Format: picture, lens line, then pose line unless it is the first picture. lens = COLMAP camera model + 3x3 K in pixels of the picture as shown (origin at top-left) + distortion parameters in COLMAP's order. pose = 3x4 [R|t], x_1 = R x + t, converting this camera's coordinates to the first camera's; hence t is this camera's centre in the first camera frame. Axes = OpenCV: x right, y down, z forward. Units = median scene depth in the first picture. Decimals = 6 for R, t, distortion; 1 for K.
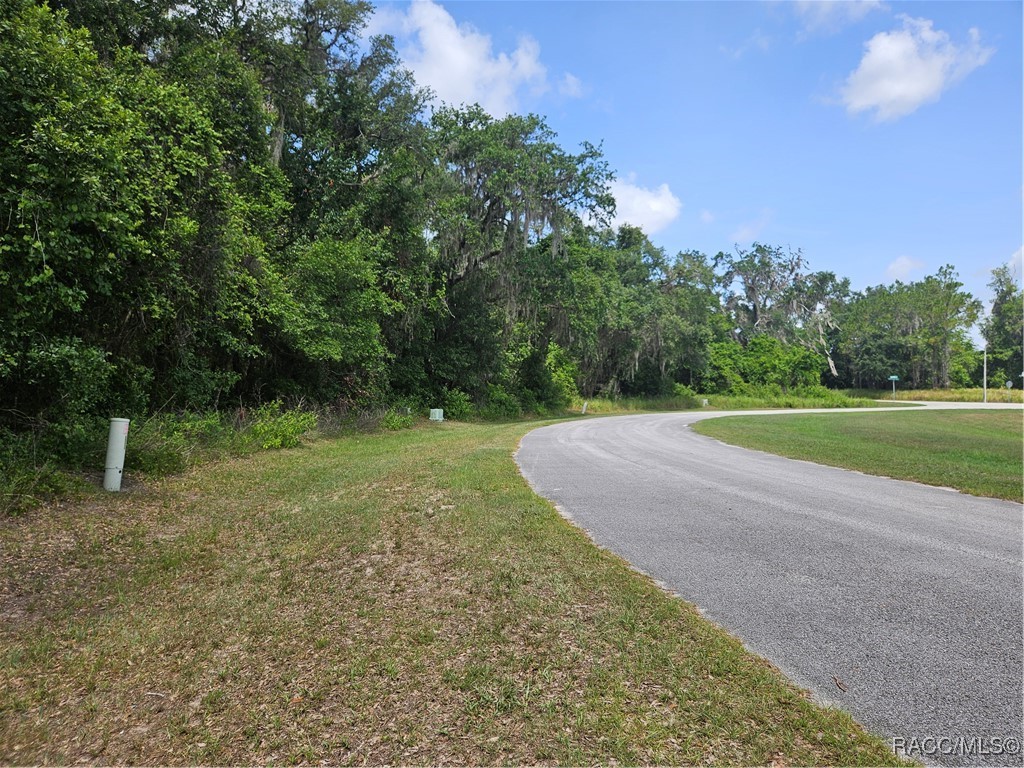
lens RADIAL K [[672.0, 0, 521.6], [0, 672.0, 393.0], [0, 0, 1]] dist [0.060667, -0.045667]
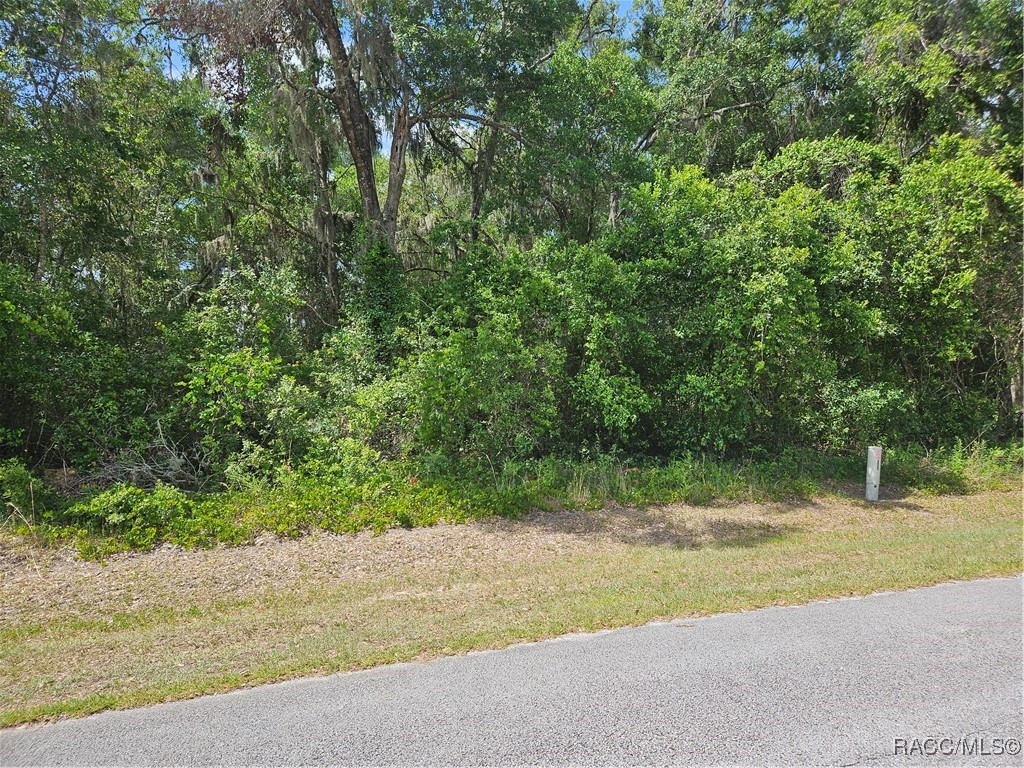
lens RADIAL K [[672.0, 0, 518.4], [0, 672.0, 381.5], [0, 0, 1]] dist [0.060667, -0.045667]
pose [[0.147415, -0.075500, -0.986189, 0.554863], [0.033575, 0.996890, -0.071300, -0.016082], [0.988505, -0.022601, 0.149492, 0.089279]]
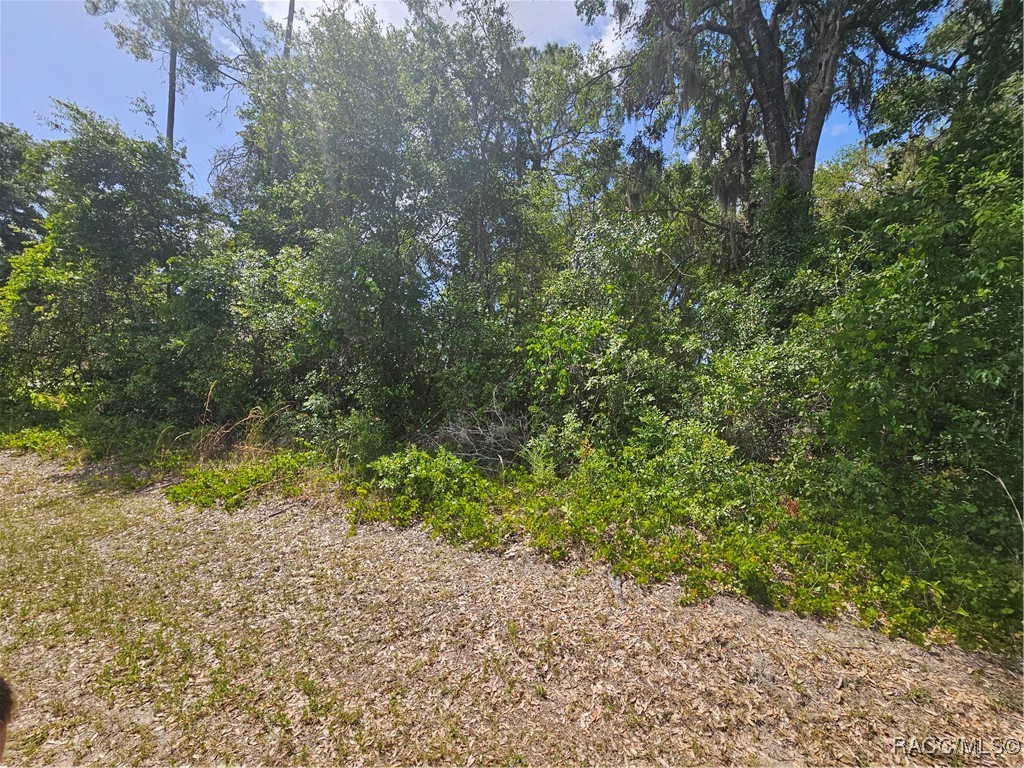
lens RADIAL K [[418.9, 0, 516.4], [0, 418.9, 393.1], [0, 0, 1]] dist [-0.004324, -0.000276]
pose [[-0.650120, -0.079397, -0.755672, -0.034407], [-0.053022, 0.996842, -0.059120, -0.004098], [0.757980, 0.001632, -0.652276, 0.129360]]
